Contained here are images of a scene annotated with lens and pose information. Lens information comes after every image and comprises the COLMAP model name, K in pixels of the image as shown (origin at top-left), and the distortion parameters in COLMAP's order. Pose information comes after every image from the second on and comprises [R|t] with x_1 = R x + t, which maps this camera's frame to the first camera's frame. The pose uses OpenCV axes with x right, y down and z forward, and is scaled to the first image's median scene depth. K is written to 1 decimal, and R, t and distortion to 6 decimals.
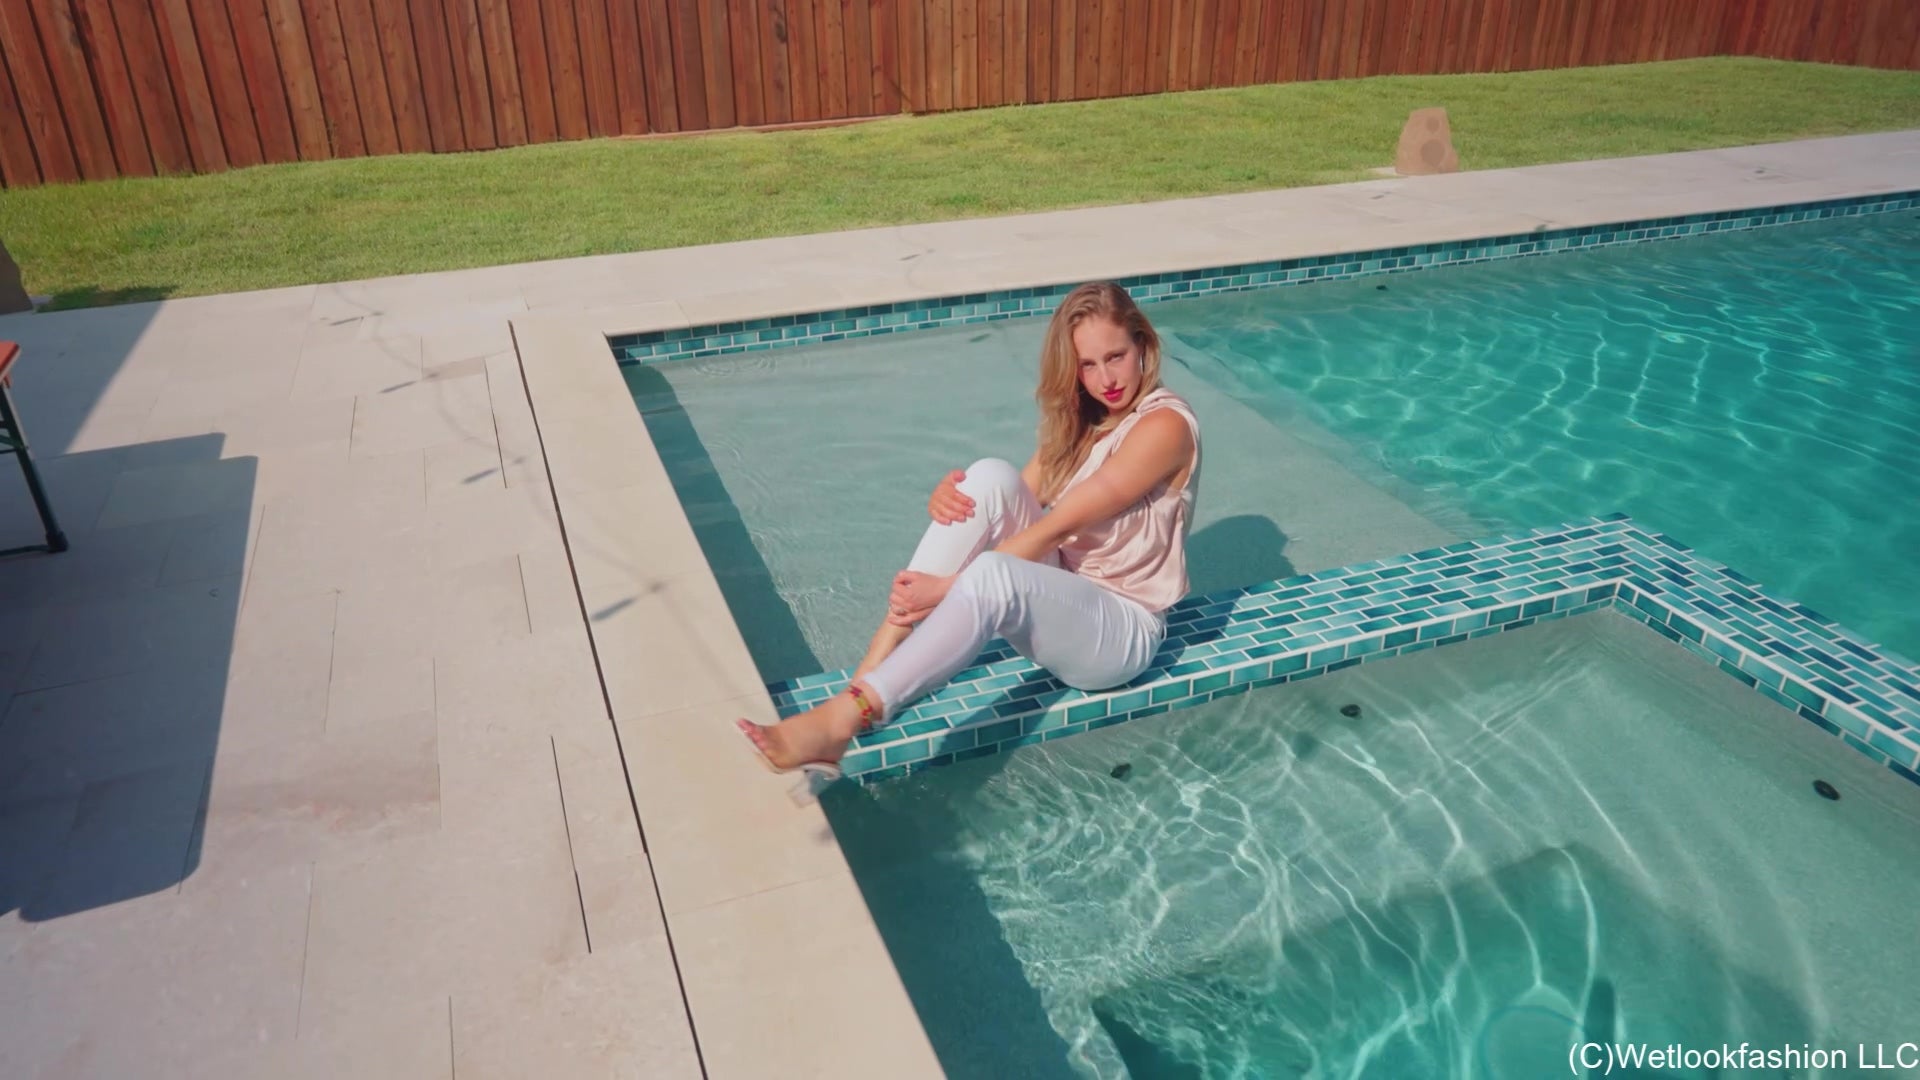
lens RADIAL K [[1294.5, 0, 967.5], [0, 1294.5, 529.6], [0, 0, 1]] dist [-0.016562, 0.011606]
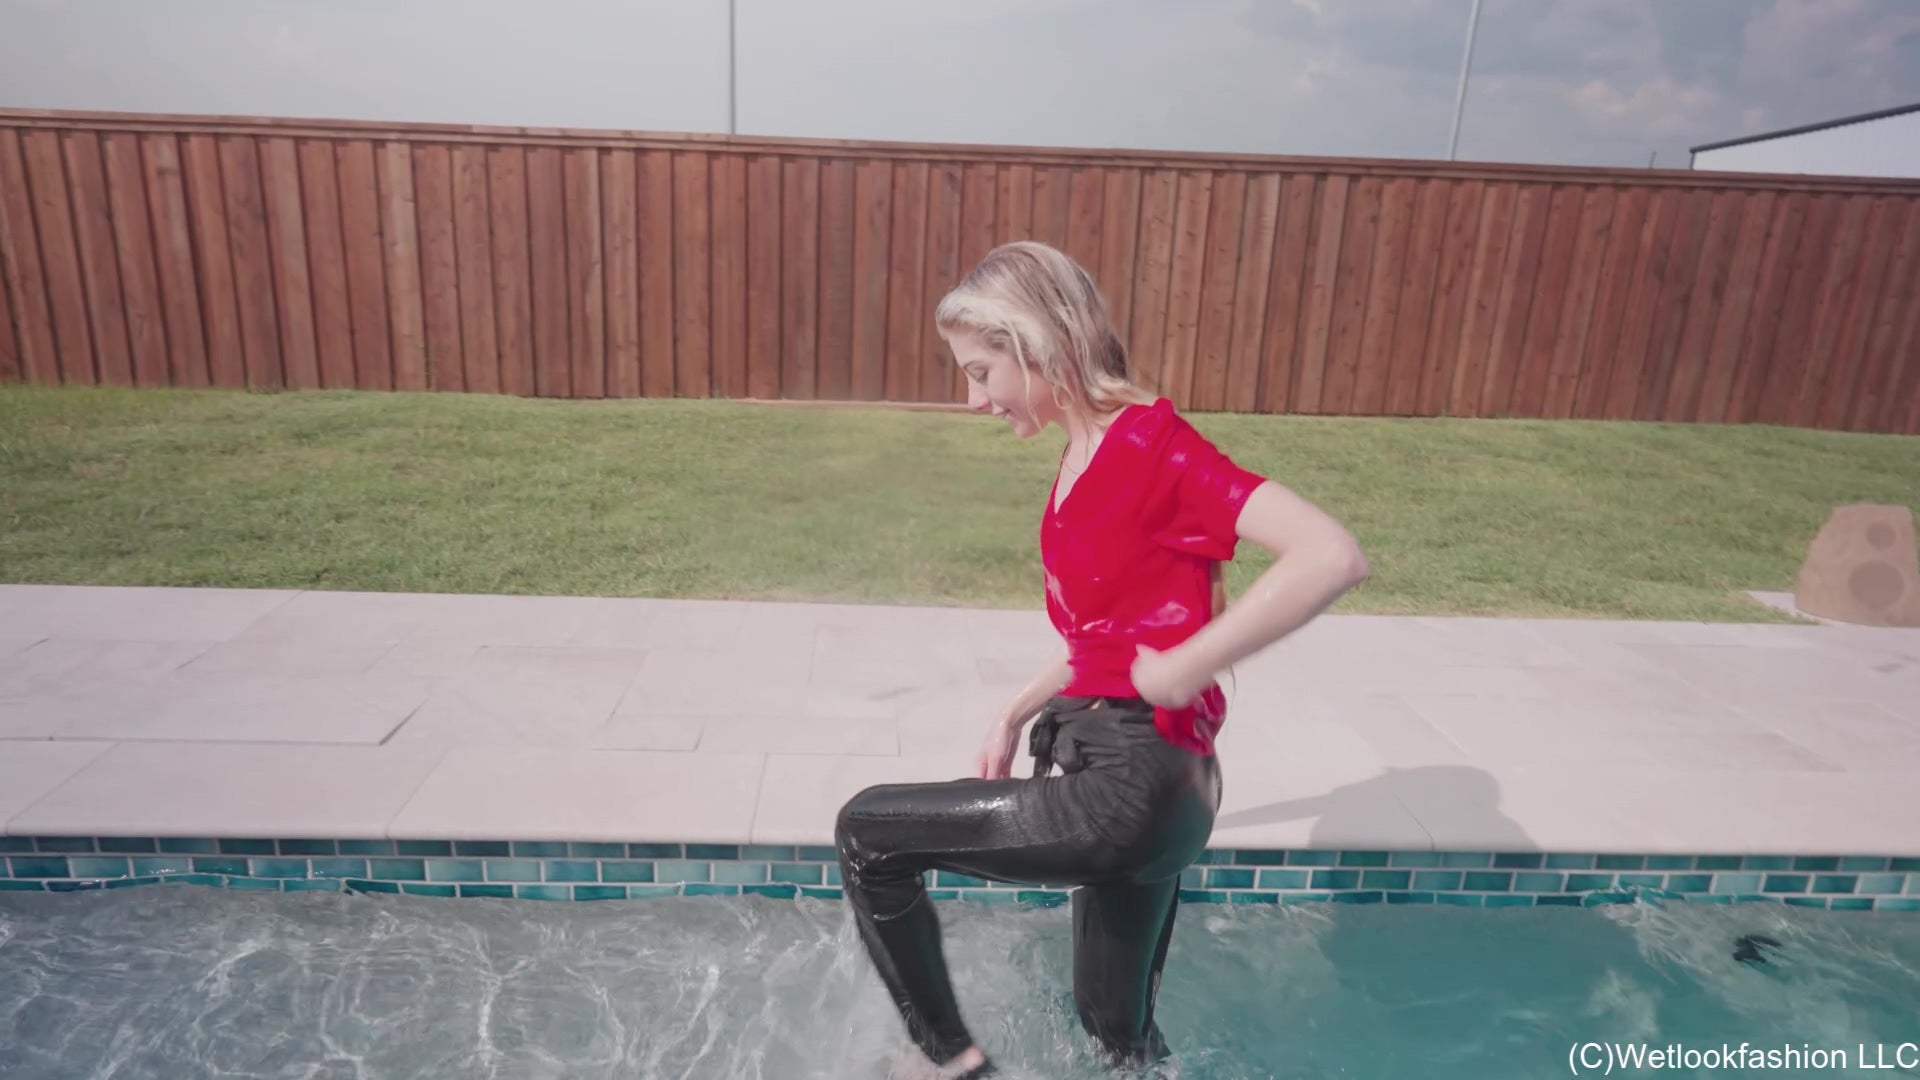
lens RADIAL K [[1124.3, 0, 972.3], [0, 1124.3, 542.7], [0, 0, 1]] dist [-0.010706, 0.013091]
pose [[0.948951, 0.138489, -0.283394, 0.114762], [-0.185402, 0.971765, -0.145942, -0.149561], [0.255181, 0.191033, 0.947834, 0.397238]]
